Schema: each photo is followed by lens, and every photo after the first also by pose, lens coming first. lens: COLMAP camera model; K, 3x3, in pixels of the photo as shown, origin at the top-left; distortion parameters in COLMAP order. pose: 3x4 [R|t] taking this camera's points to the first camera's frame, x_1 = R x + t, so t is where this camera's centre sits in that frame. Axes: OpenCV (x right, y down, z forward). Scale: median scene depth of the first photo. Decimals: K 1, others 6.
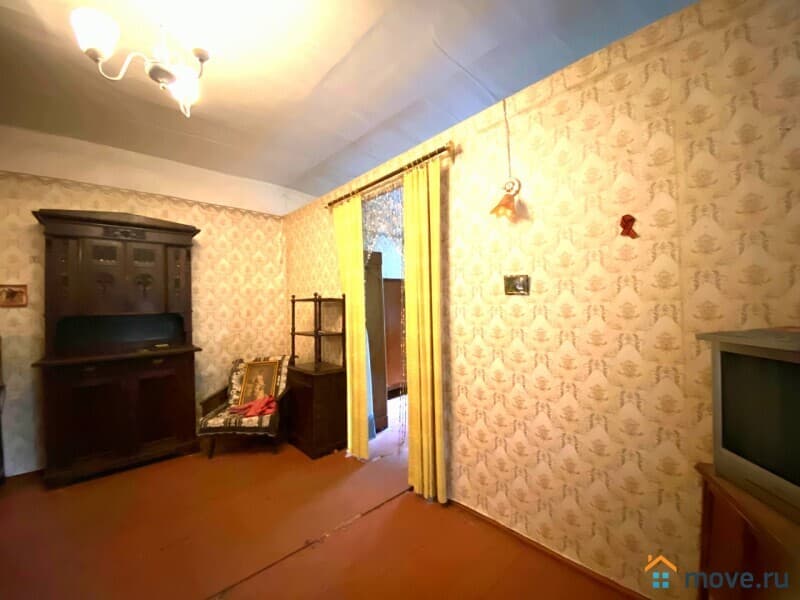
lens RADIAL K [[320.2, 0, 396.2], [0, 320.2, 300.3], [0, 0, 1]] dist [0.024880, -0.024060]
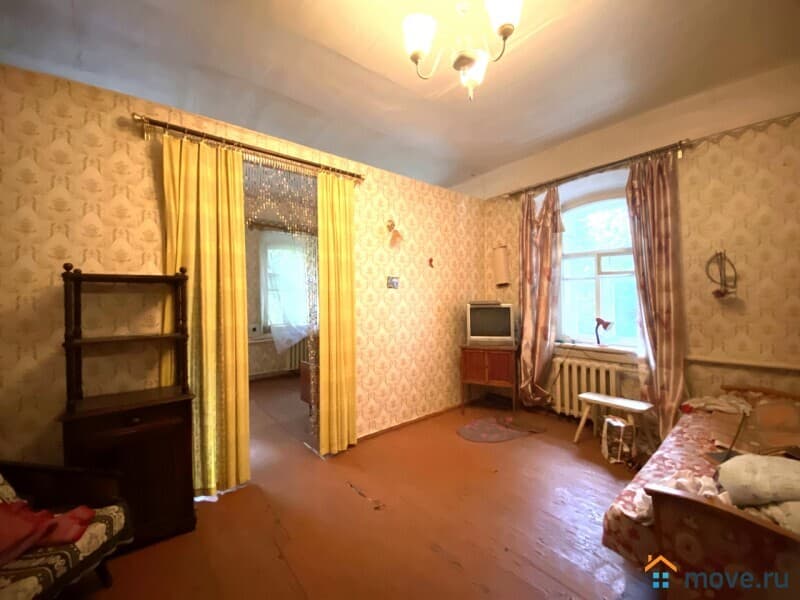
lens RADIAL K [[320.2, 0, 396.2], [0, 320.2, 300.3], [0, 0, 1]] dist [0.024880, -0.024060]
pose [[0.055611, 0.018504, 0.998281, -0.850024], [-0.003222, 0.999826, -0.018353, 0.050652], [-0.998447, -0.002196, 0.055661, 0.559337]]
